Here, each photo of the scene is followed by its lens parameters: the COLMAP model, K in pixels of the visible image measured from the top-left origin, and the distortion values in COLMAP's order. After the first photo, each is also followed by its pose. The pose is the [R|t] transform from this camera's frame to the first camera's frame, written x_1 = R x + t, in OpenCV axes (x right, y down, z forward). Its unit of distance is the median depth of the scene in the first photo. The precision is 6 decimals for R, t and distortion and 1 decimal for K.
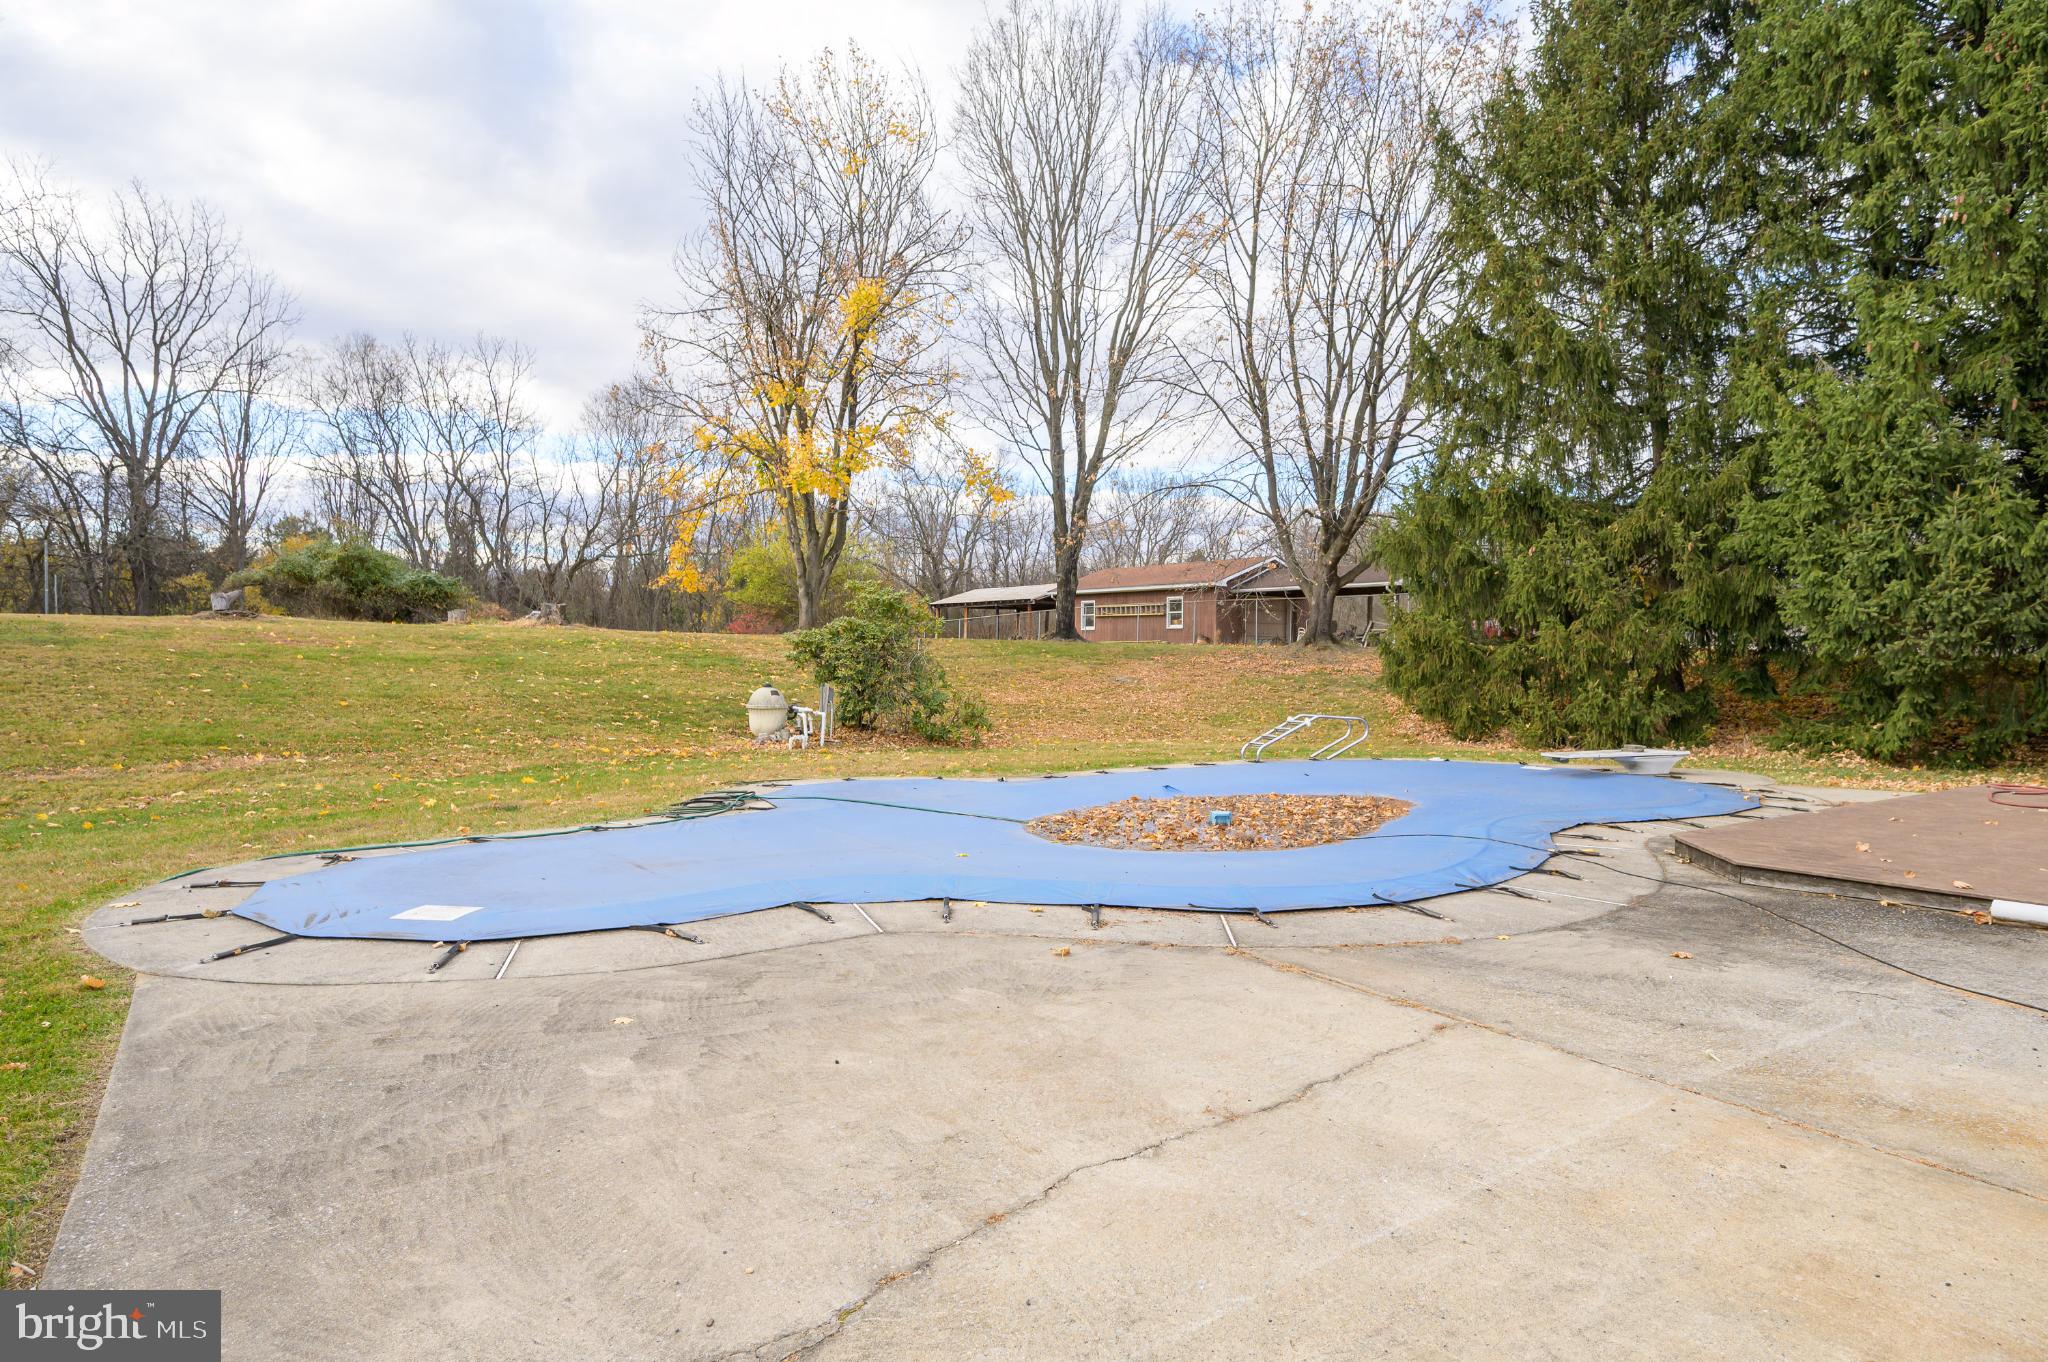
lens RADIAL K [[1156.5, 0, 1029.4], [0, 1156.5, 683.8], [0, 0, 1]] dist [-0.007511, 0.006758]
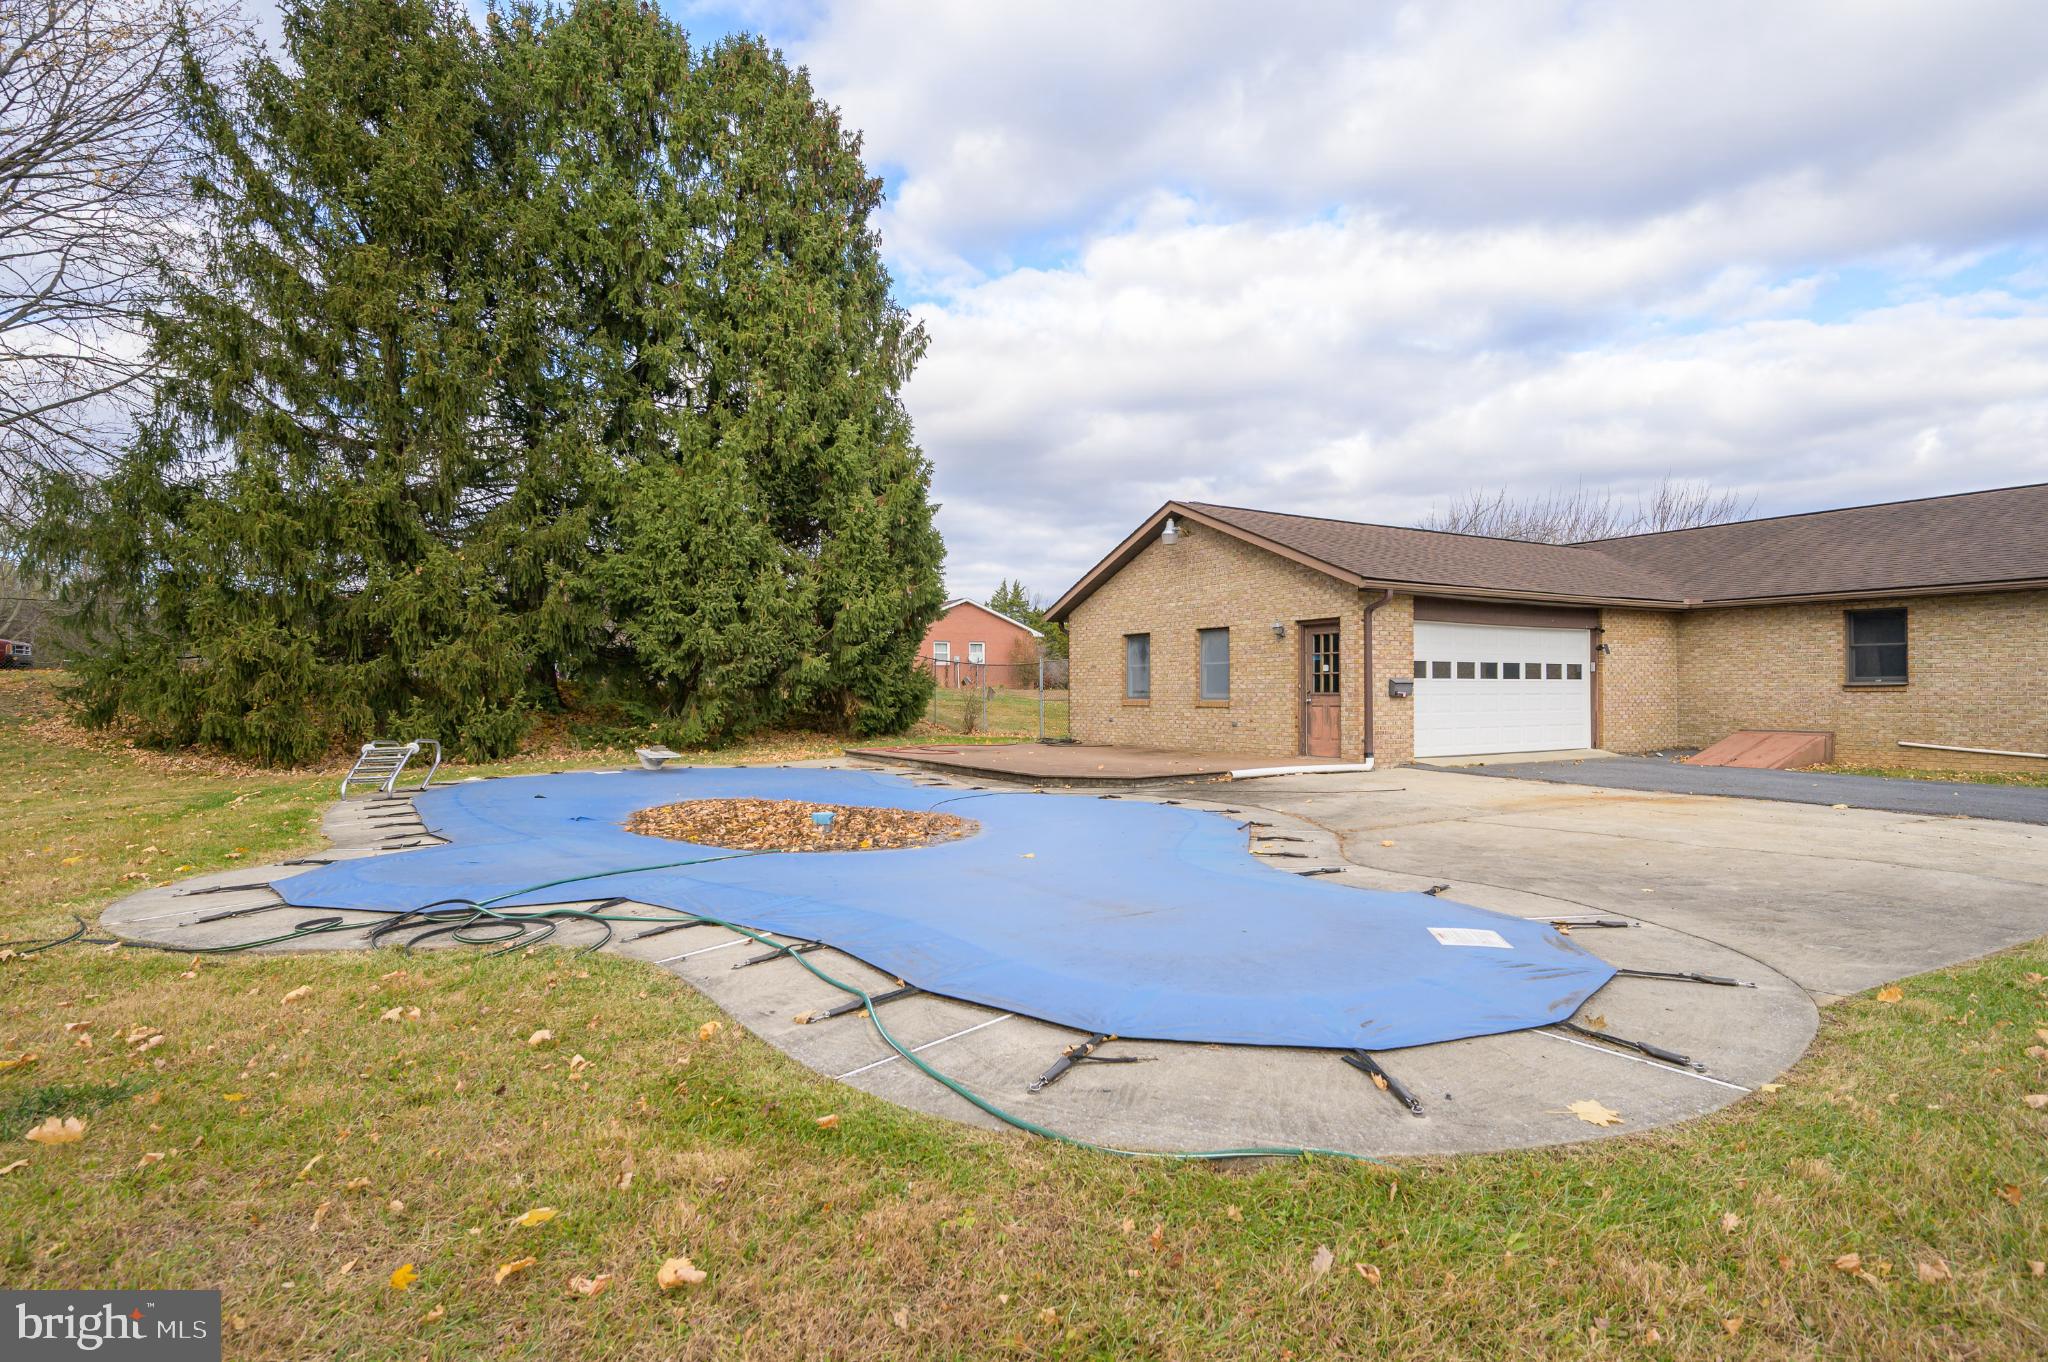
lens RADIAL K [[1053.5, 0, 1011.8], [0, 1053.5, 689.9], [0, 0, 1]] dist [-0.000133, 0.001474]
pose [[0.063334, -0.006220, 0.997973, -0.474904], [0.028523, 0.999583, 0.004420, -0.000487], [-0.997585, 0.028186, 0.063485, 0.466155]]
